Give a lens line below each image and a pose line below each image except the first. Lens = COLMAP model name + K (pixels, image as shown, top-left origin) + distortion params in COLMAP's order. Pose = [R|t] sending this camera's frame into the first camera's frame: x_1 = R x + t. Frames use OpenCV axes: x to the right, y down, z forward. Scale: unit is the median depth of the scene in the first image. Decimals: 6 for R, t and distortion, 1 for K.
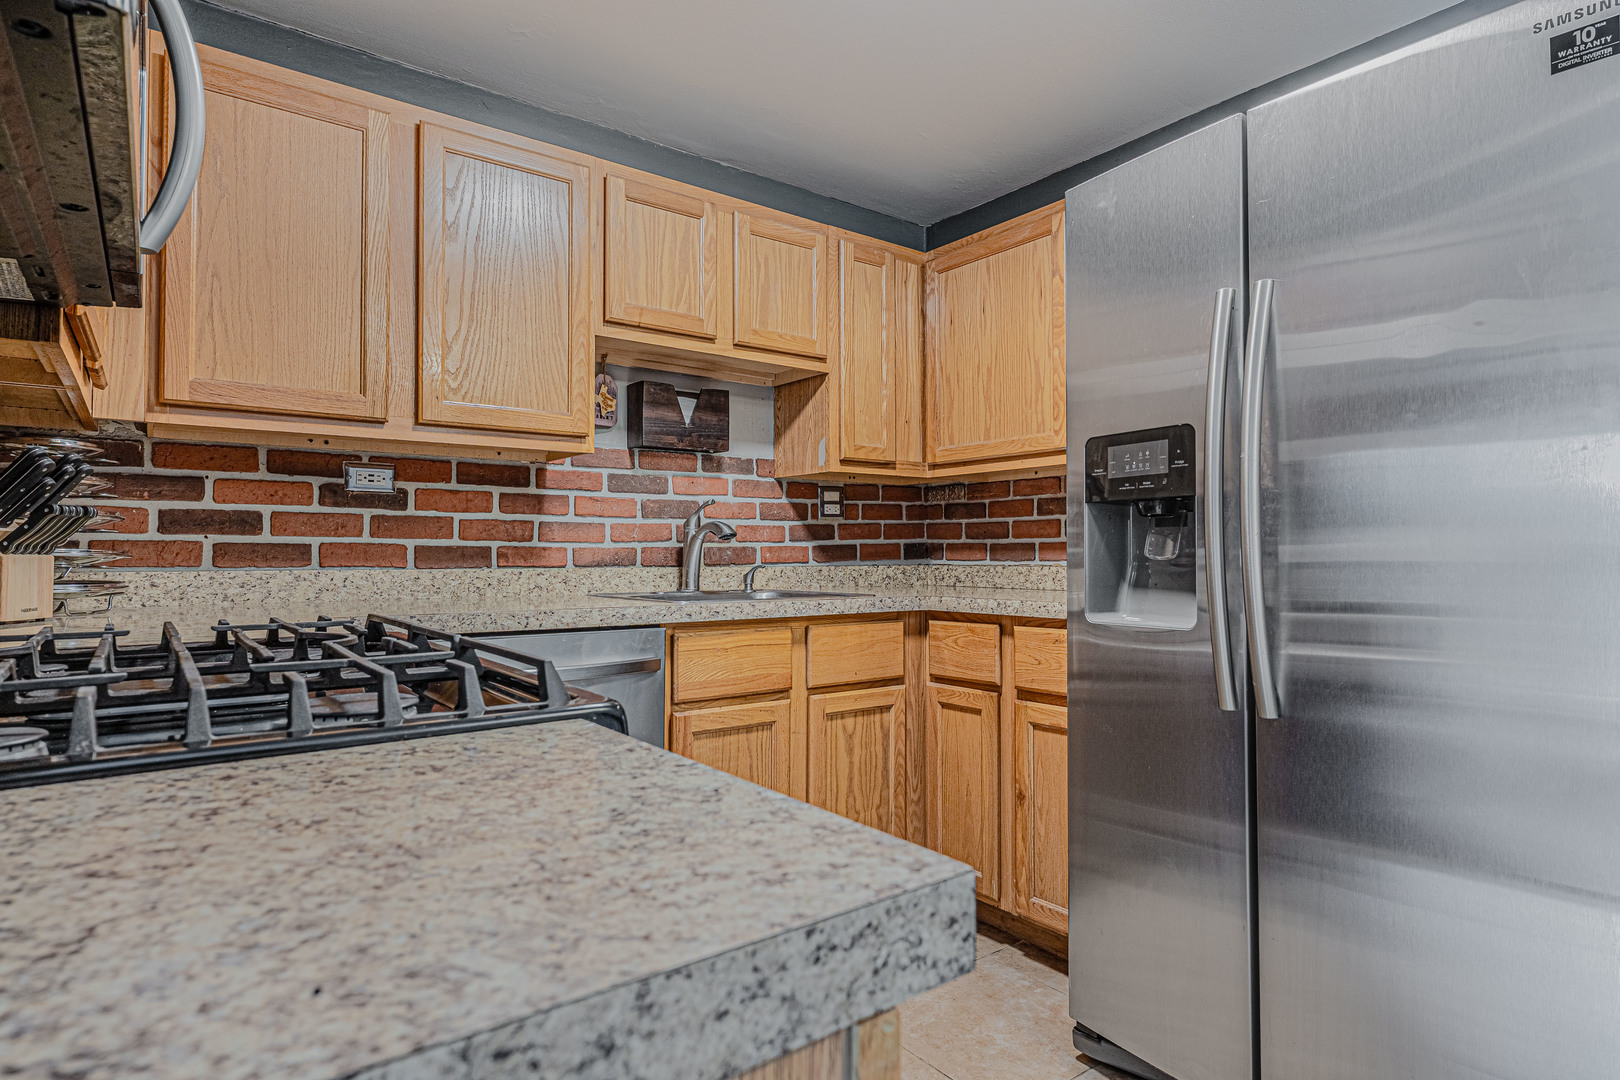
lens RADIAL K [[871.8, 0, 797.3], [0, 871.8, 535.0], [0, 0, 1]] dist [0.005764, -0.002576]
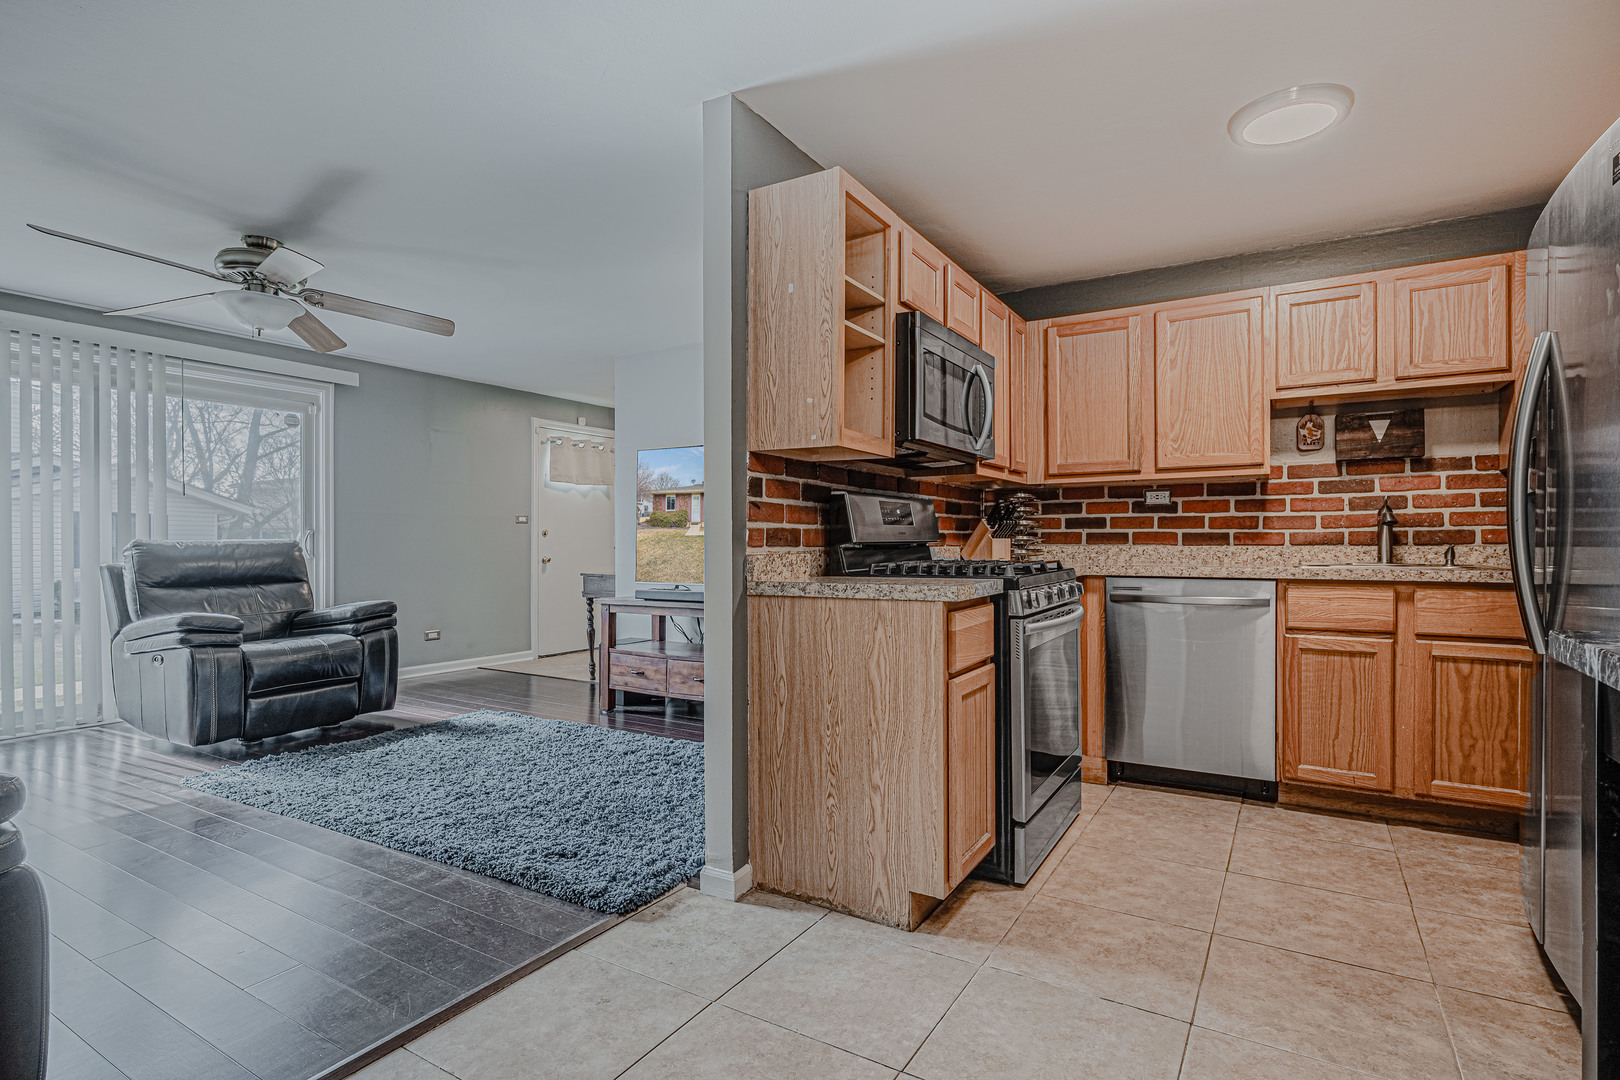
lens RADIAL K [[793.9, 0, 796.0], [0, 793.9, 548.9], [0, 0, 1]] dist [-0.008016, -0.001601]
pose [[0.364254, 0.008457, -0.931261, 0.784609], [0.026837, 0.999448, 0.019573, -0.007756], [0.930913, -0.032122, 0.363826, -0.334746]]
